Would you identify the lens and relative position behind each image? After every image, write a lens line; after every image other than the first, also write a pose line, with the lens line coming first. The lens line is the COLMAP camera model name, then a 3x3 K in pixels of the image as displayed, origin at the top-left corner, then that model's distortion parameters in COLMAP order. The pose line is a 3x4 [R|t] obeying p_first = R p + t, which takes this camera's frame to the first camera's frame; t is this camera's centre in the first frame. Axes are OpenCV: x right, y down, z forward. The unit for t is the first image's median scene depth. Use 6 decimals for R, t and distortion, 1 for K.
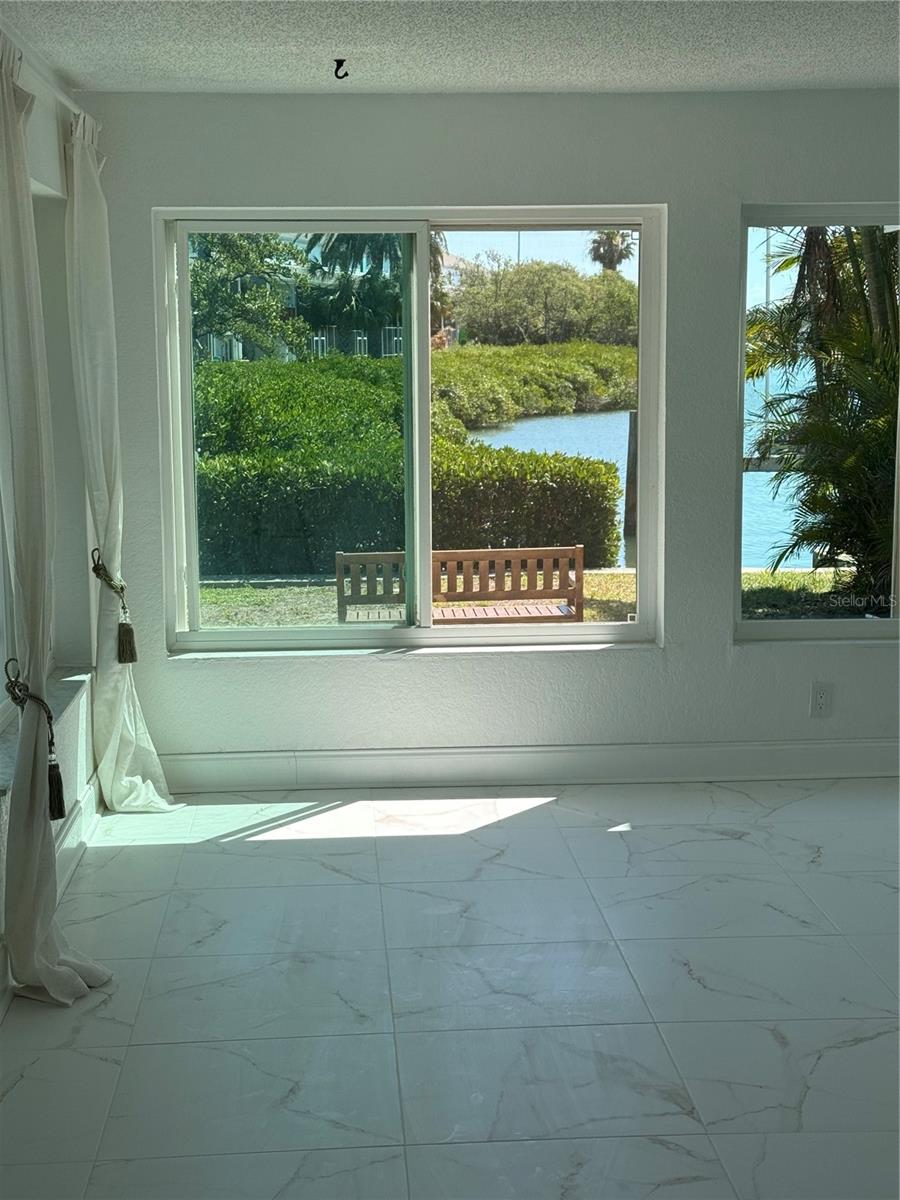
lens RADIAL K [[1884.6, 0, 450.0], [0, 1884.6, 600.0], [0, 0, 1]] dist [0.160647, 0.038777]
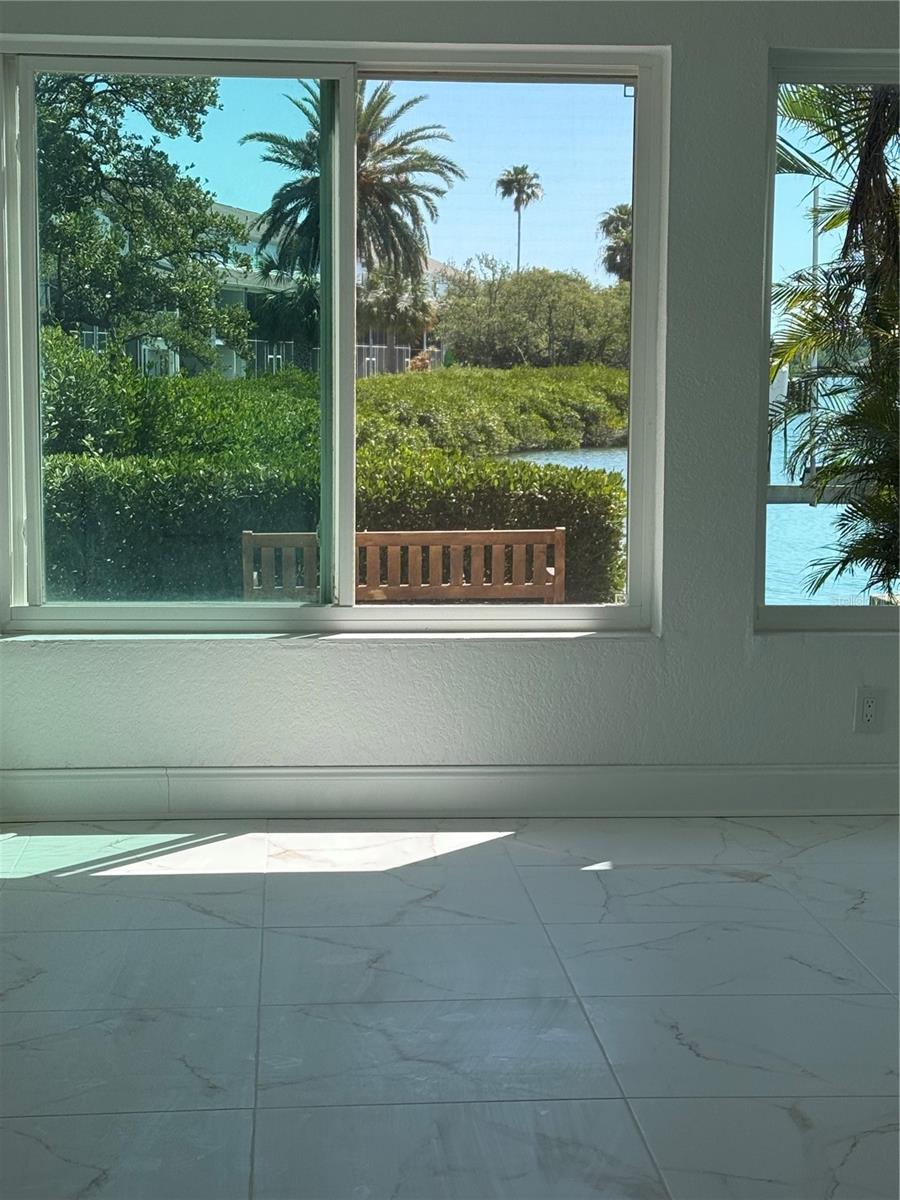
lens RADIAL K [[2295.6, 0, 450.0], [0, 2295.6, 600.0], [0, 0, 1]] dist [0.162573, 0.027908]
pose [[0.999878, 0.013088, 0.008580, 0.022502], [-0.012793, 0.999357, -0.033483, 0.045543], [-0.009012, 0.033369, 0.999402, 0.091253]]
